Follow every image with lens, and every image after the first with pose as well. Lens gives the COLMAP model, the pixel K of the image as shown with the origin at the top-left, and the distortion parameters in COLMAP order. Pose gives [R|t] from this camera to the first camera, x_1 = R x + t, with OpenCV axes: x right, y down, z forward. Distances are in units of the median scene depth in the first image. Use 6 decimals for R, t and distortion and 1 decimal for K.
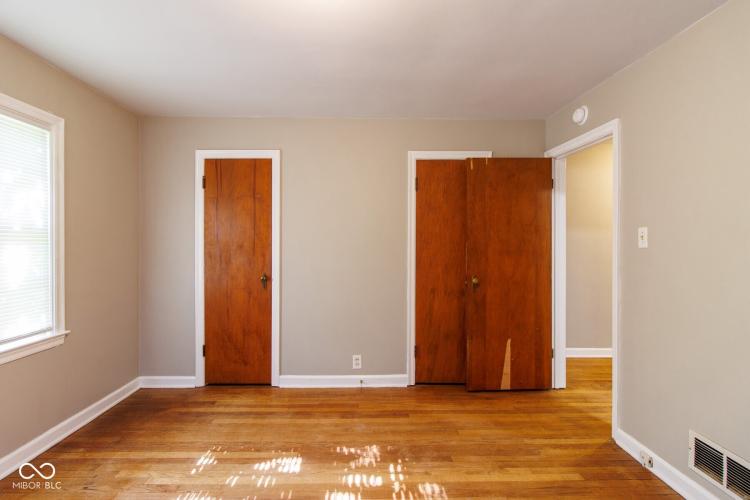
lens RADIAL K [[351.9, 0, 373.3], [0, 351.9, 244.4], [0, 0, 1]] dist [-0.000962, 0.000549]
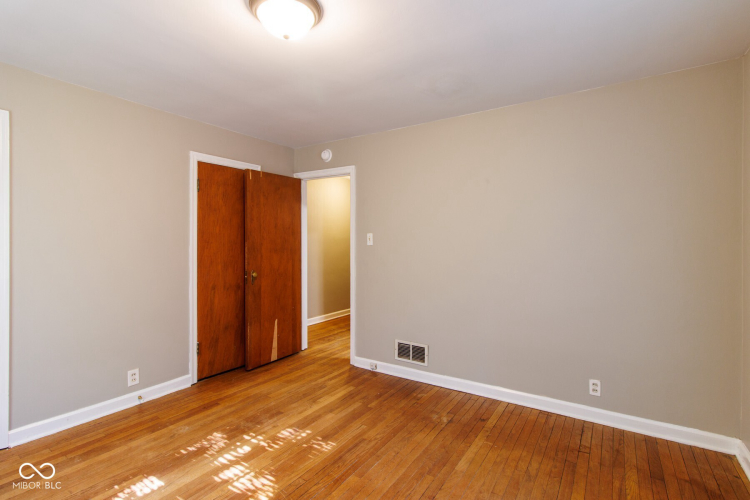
lens RADIAL K [[351.9, 0, 377.7], [0, 351.9, 245.5], [0, 0, 1]] dist [-0.000962, 0.000549]
pose [[0.569827, -0.008294, 0.821723, -0.448326], [0.004778, 0.999966, 0.006779, -0.000192], [-0.821751, 0.000063, 0.569847, -0.009038]]
